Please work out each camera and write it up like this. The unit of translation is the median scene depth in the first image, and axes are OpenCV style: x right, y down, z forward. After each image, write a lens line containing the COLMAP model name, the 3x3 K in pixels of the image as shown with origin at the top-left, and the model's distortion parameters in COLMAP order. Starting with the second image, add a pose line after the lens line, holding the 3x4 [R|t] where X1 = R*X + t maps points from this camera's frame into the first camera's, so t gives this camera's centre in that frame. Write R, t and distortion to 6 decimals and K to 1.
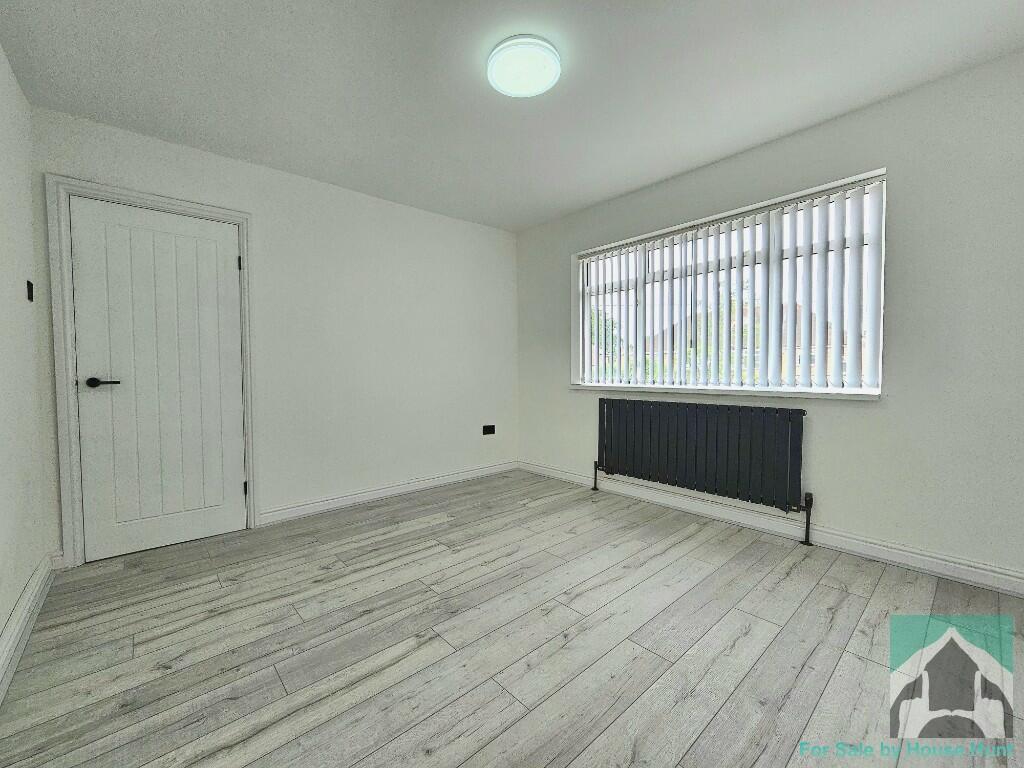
lens RADIAL K [[424.5, 0, 502.6], [0, 424.5, 383.2], [0, 0, 1]] dist [-0.001785, -0.000232]
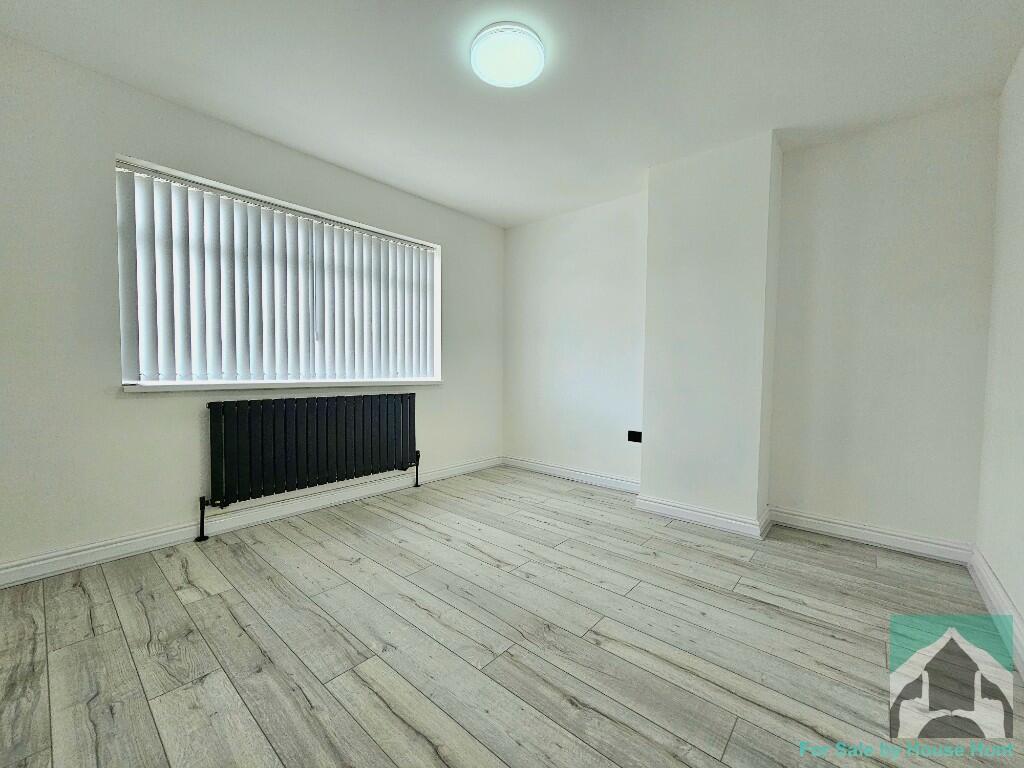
lens RADIAL K [[415.3, 0, 512.0], [0, 415.3, 384.0], [0, 0, 1]] dist [-0.000372, -0.000324]
pose [[-0.145293, -0.031036, 0.988902, -0.673885], [0.019650, 0.999220, 0.034247, -0.009146], [-0.989194, 0.024408, -0.144570, 0.827491]]
